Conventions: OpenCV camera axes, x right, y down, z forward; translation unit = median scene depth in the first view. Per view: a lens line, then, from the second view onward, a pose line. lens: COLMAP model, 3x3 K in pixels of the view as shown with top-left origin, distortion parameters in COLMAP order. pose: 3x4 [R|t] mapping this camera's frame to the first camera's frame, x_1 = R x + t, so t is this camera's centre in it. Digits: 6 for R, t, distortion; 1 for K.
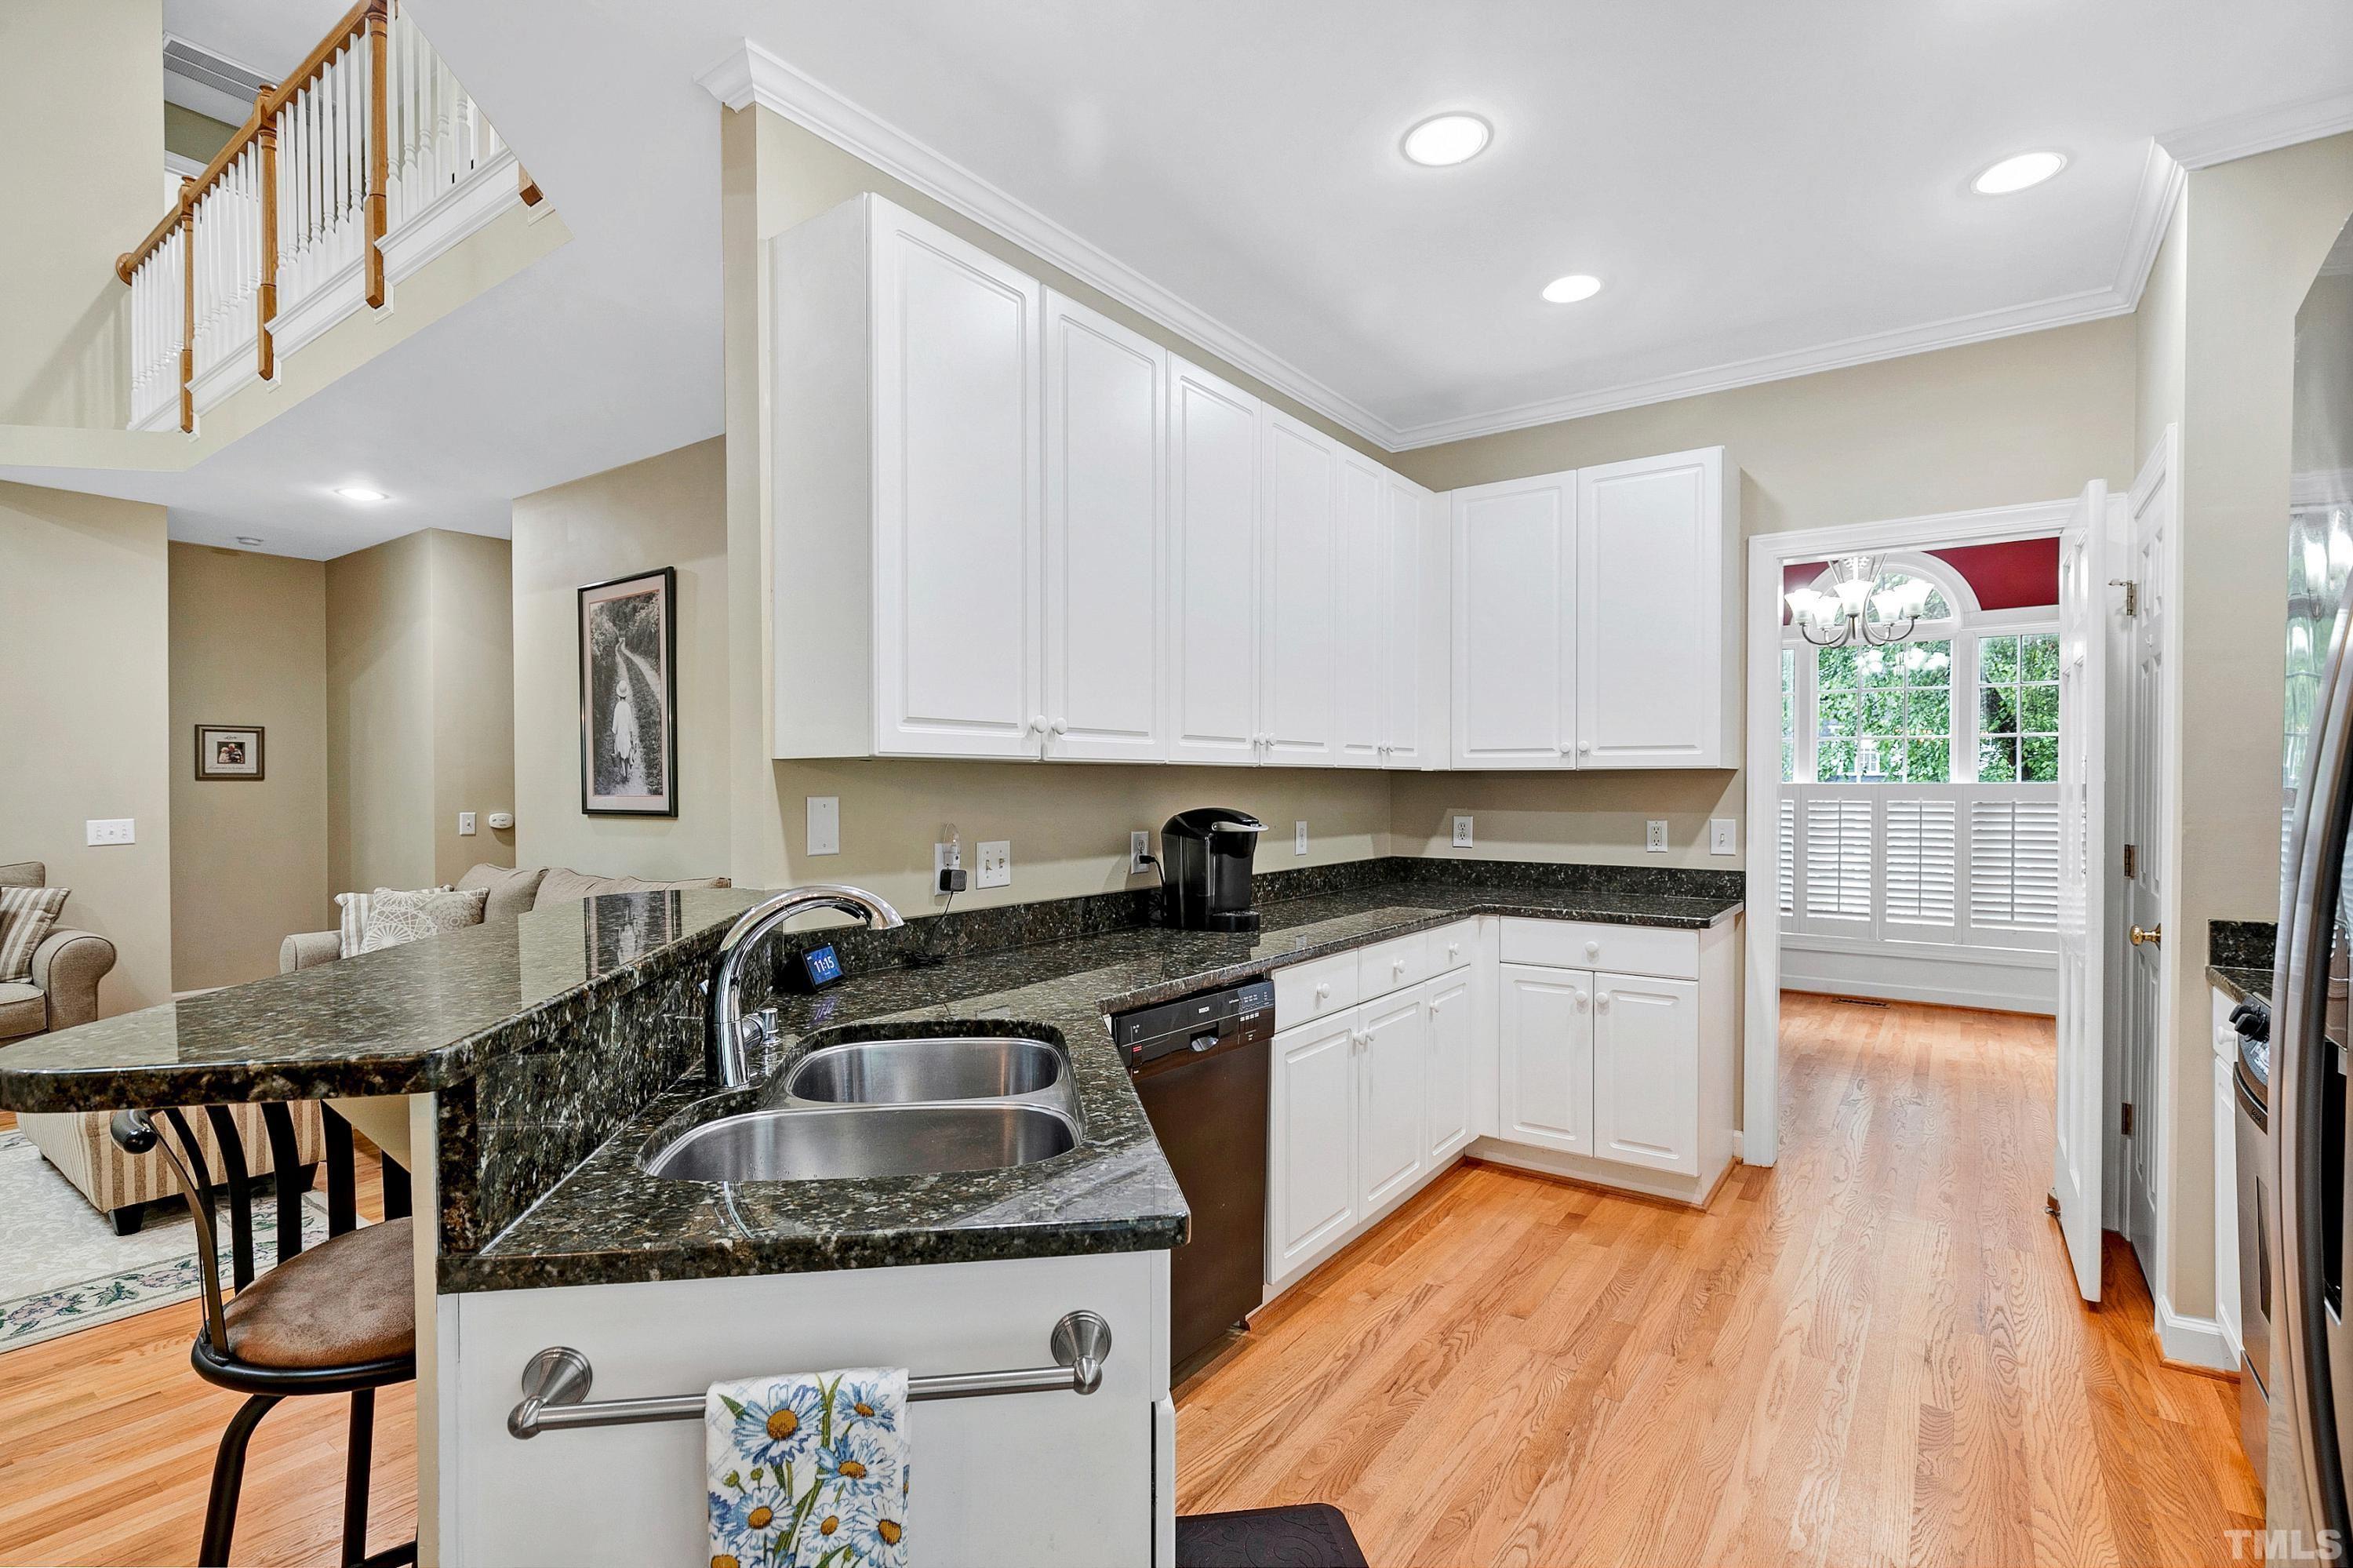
lens RADIAL K [[1108.1, 0, 1174.2], [0, 1108.1, 805.7], [0, 0, 1]] dist [-0.017695, -0.000156]
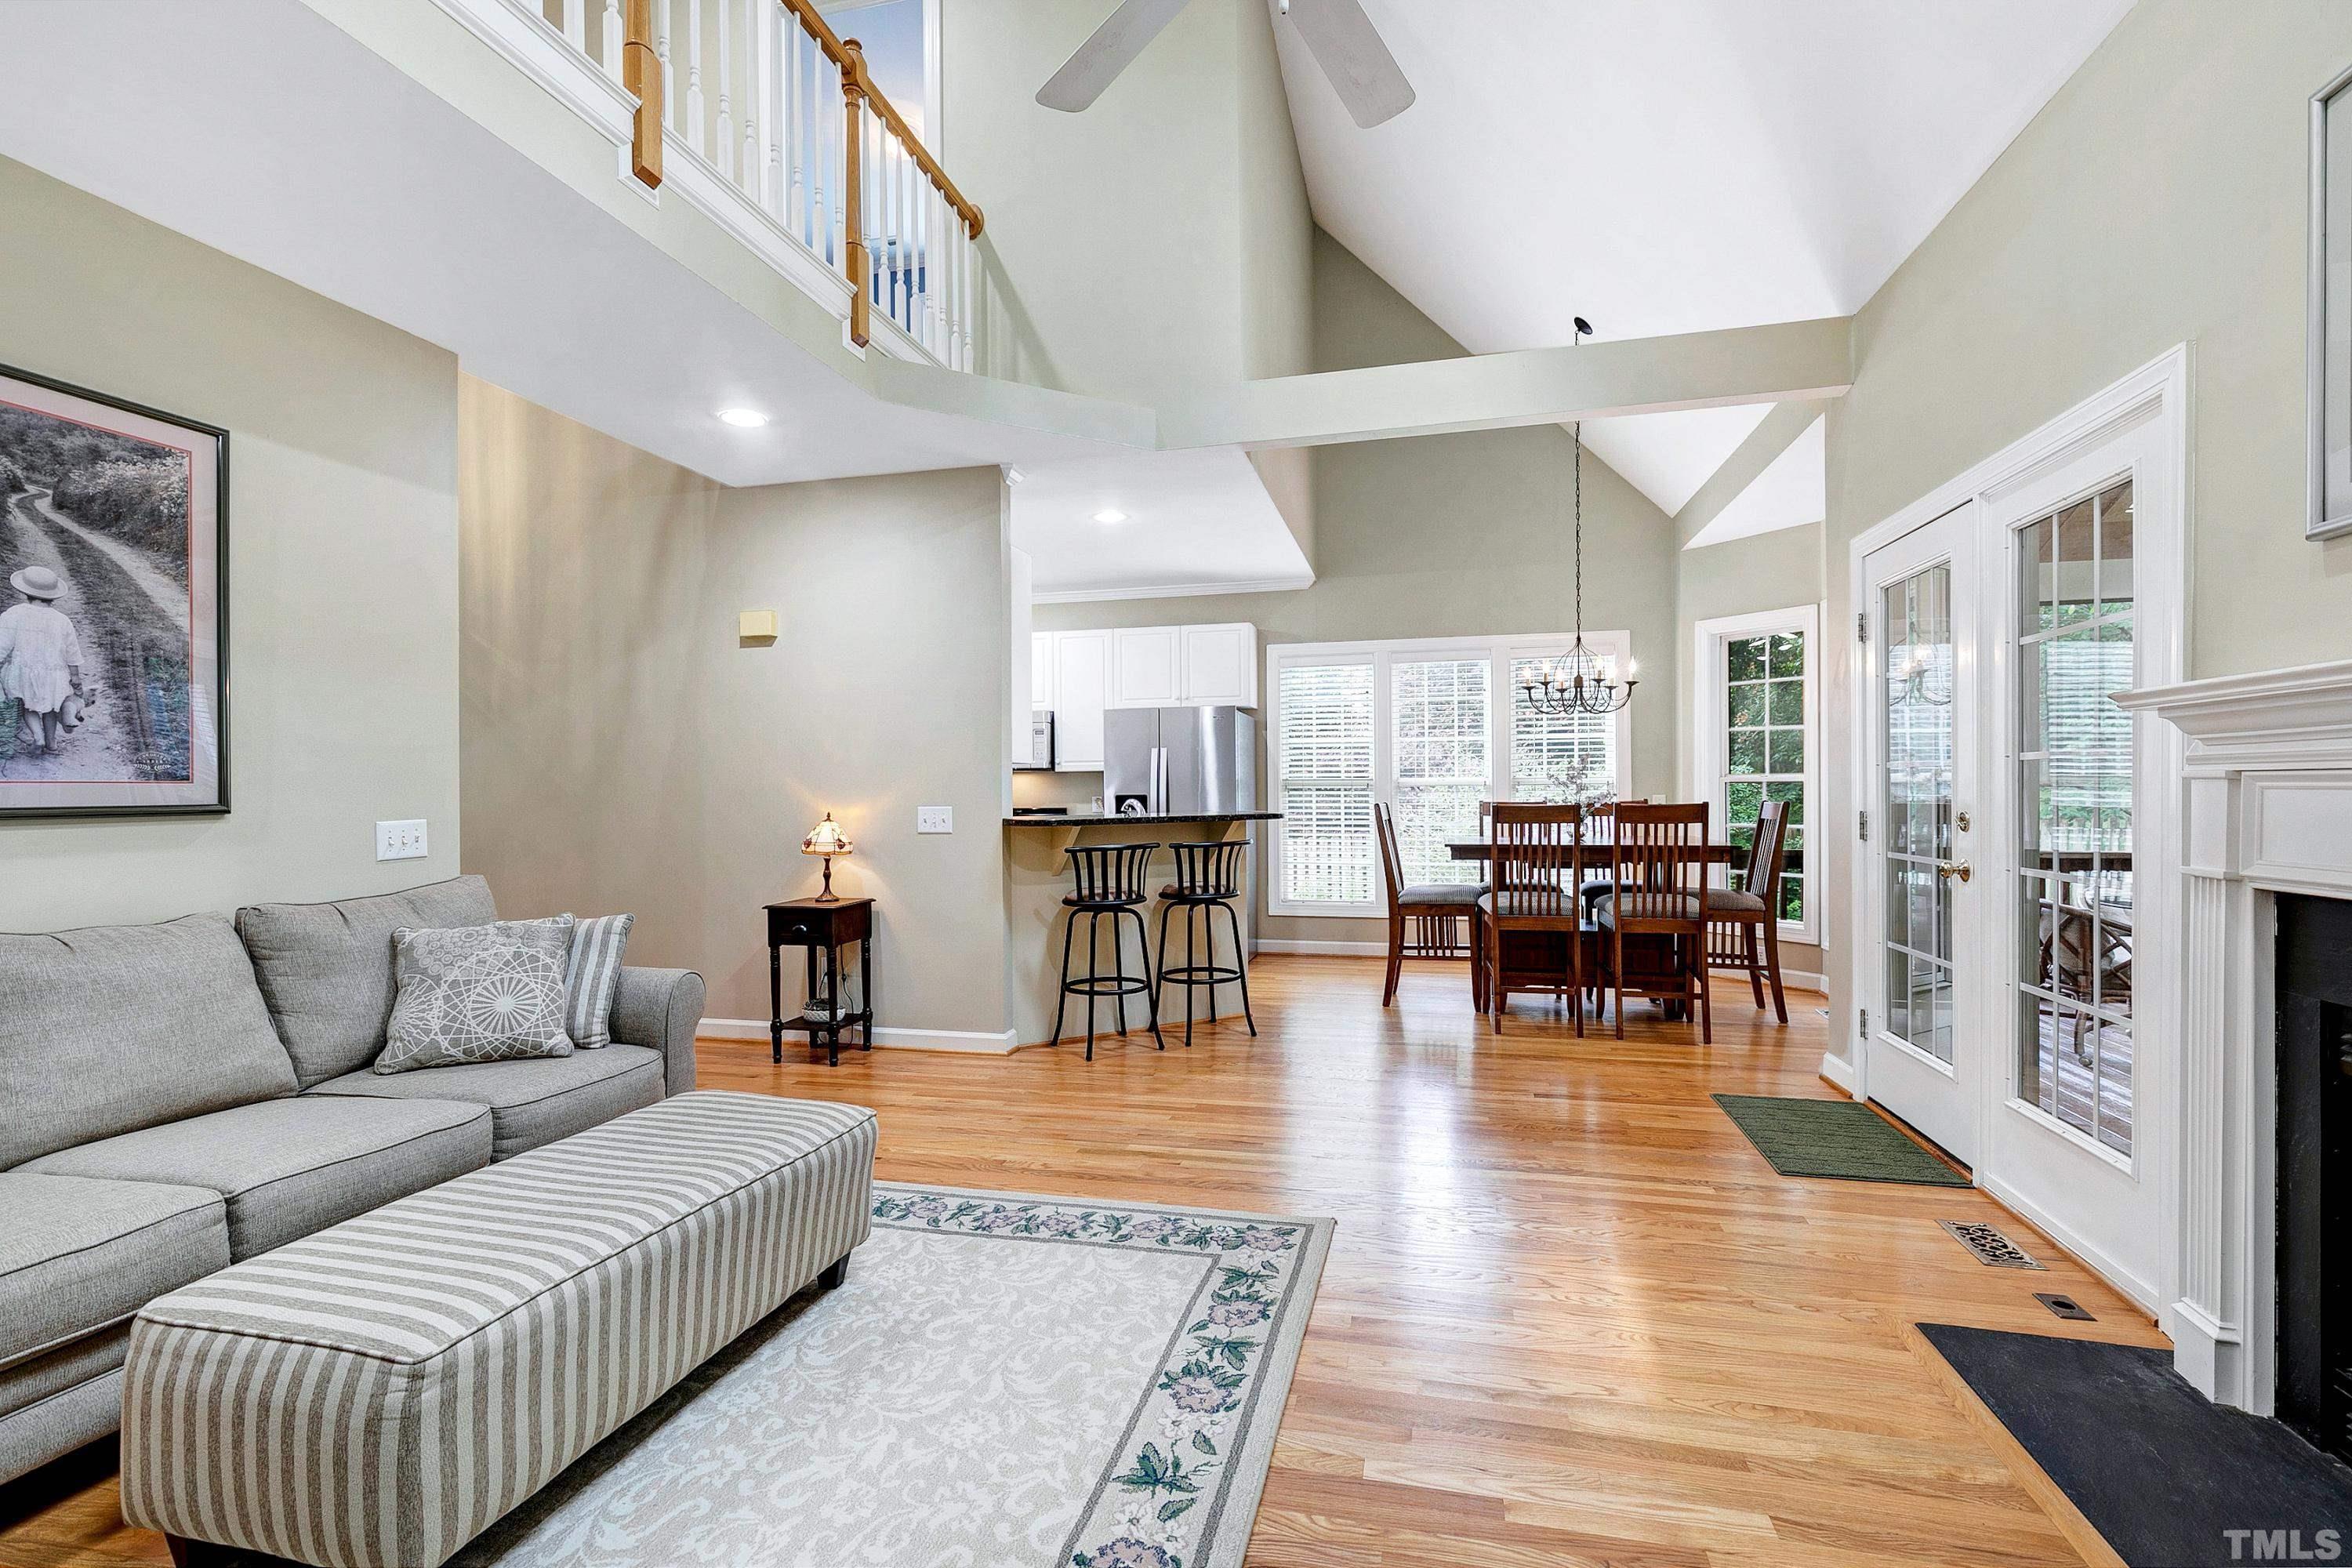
lens RADIAL K [[1076.8, 0, 1173.0], [0, 1076.8, 794.8], [0, 0, 1]] dist [0.040498, -0.020424]
pose [[-0.372112, 0.000812, 0.928187, -2.071968], [0.024782, 0.999652, 0.009060, 0.011093], [-0.927857, 0.026373, -0.372003, 1.187804]]
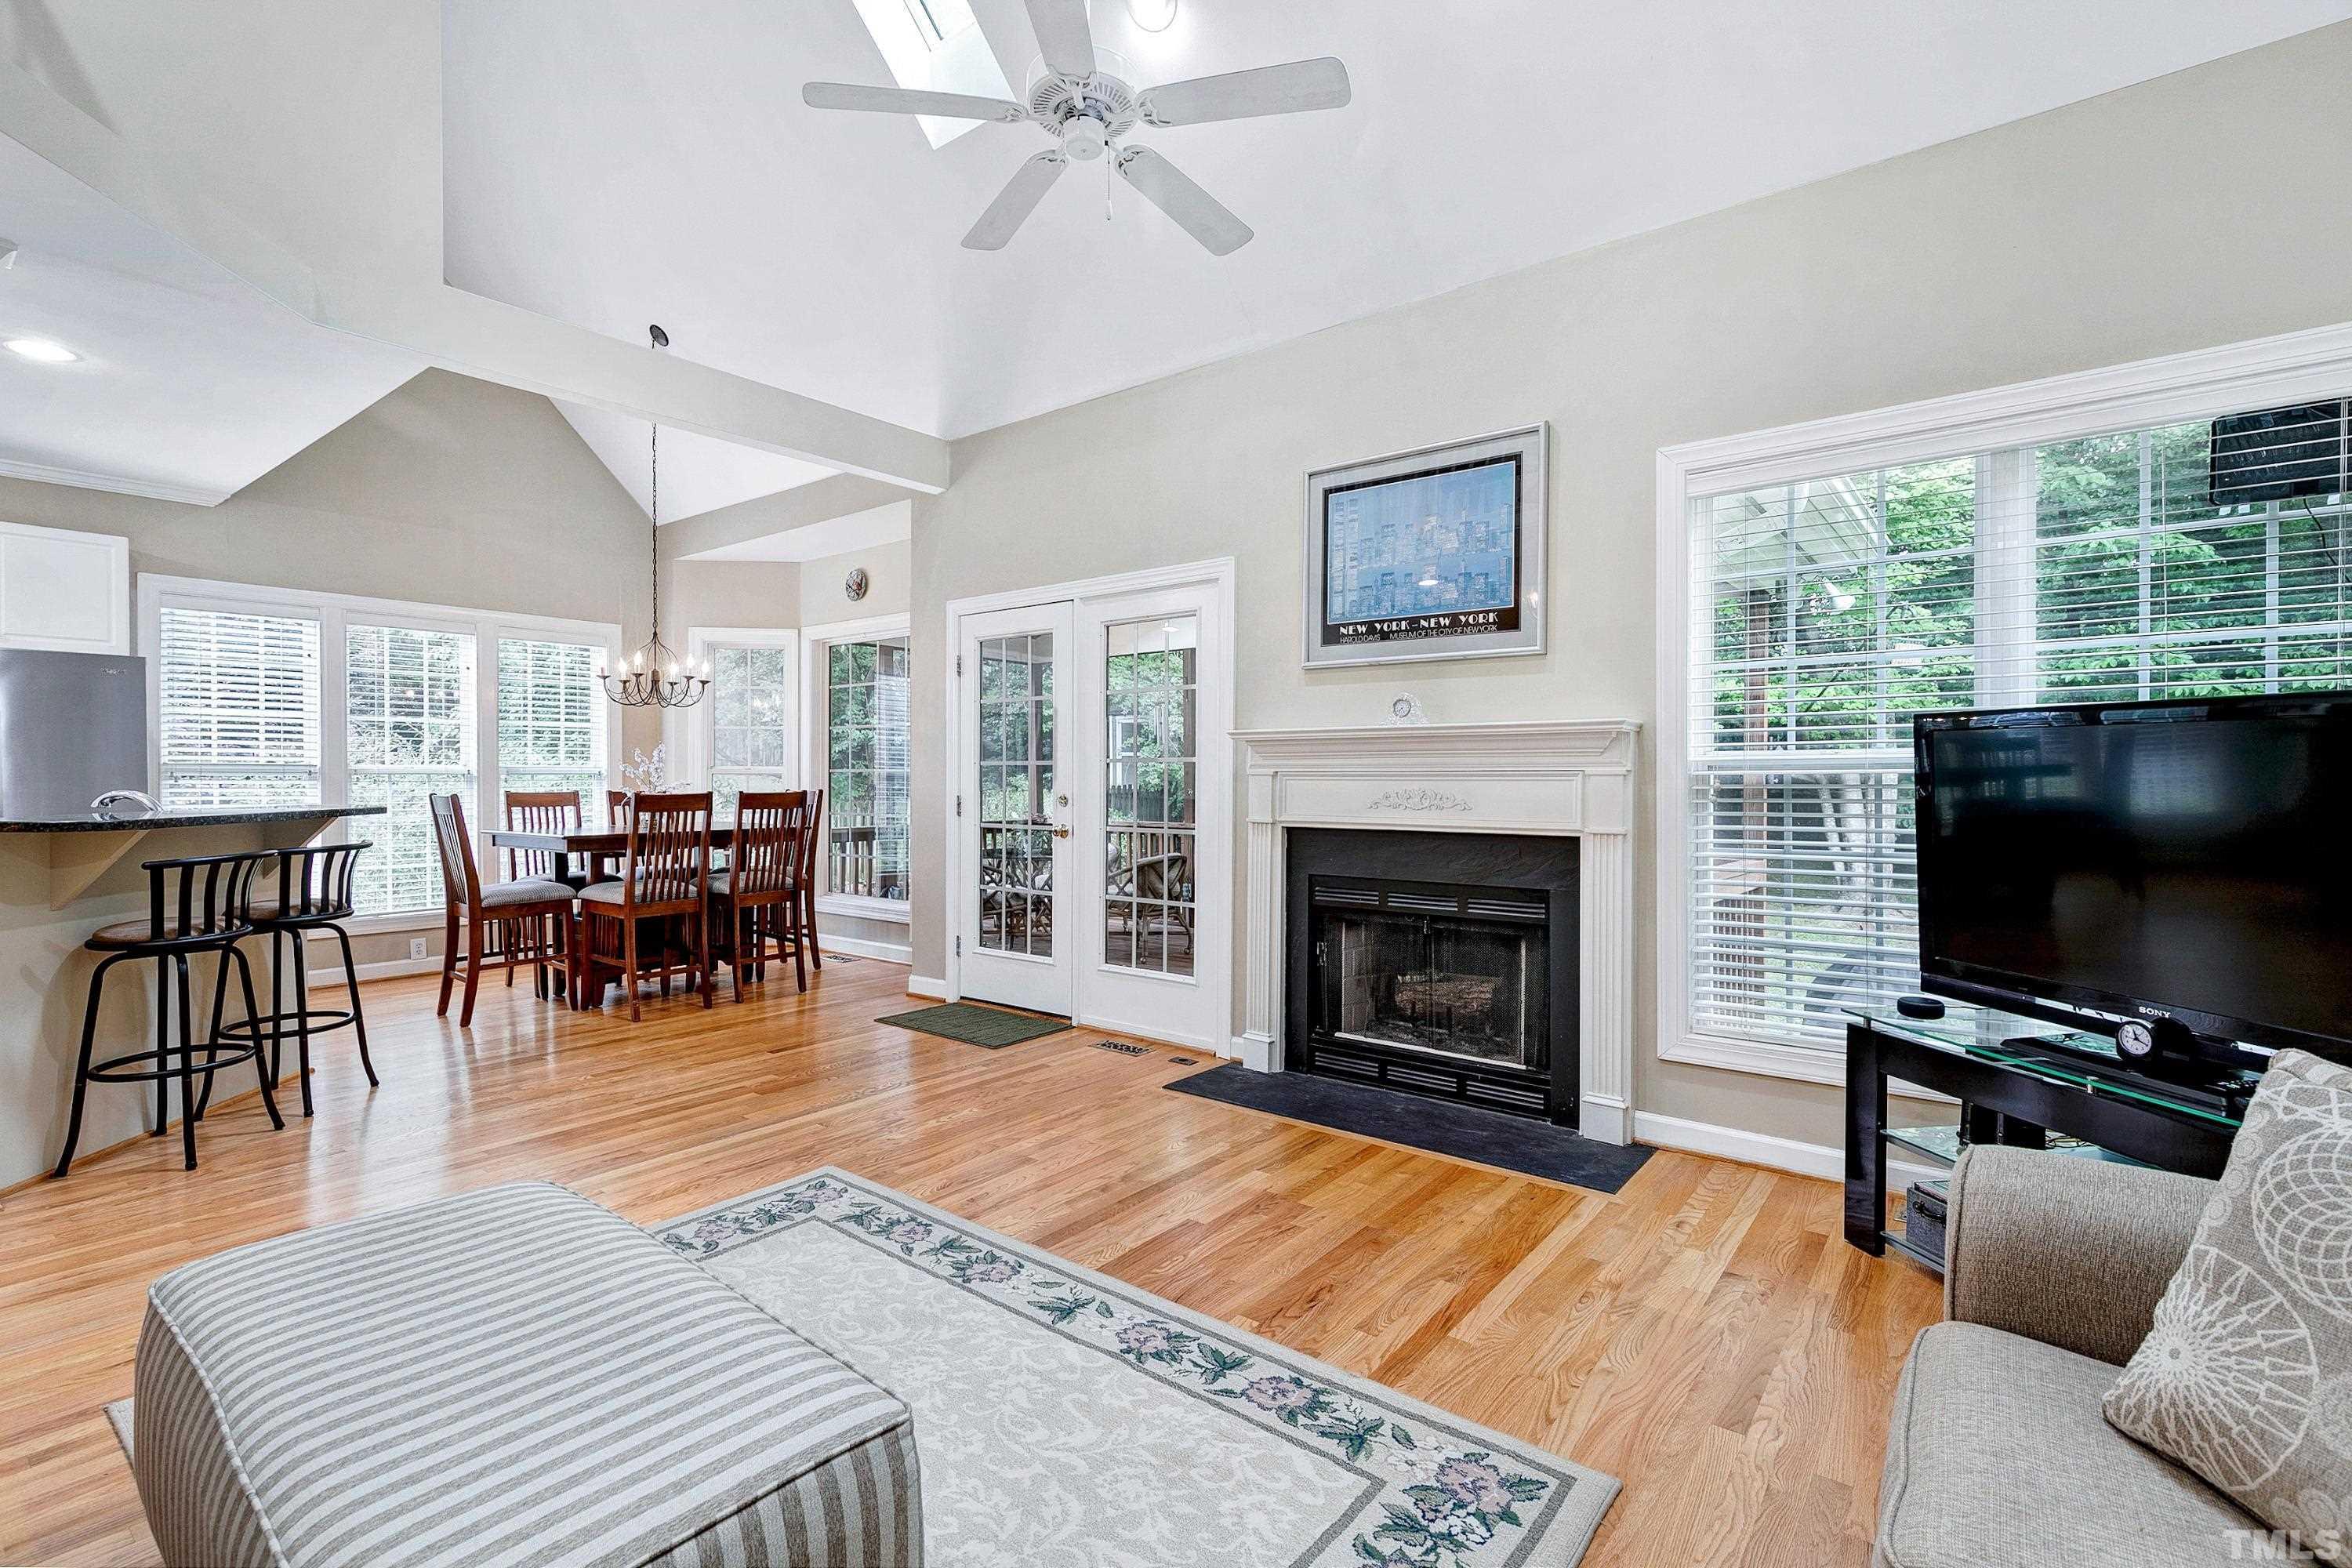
lens RADIAL K [[1066.5, 0, 1164.0], [0, 1066.5, 788.0], [0, 0, 1]] dist [0.013748, -0.000424]
pose [[-0.998718, -0.001919, 0.050588, -1.558898], [-0.000599, 0.999660, 0.026085, -0.005137], [-0.050621, 0.026021, -0.998379, 1.813337]]
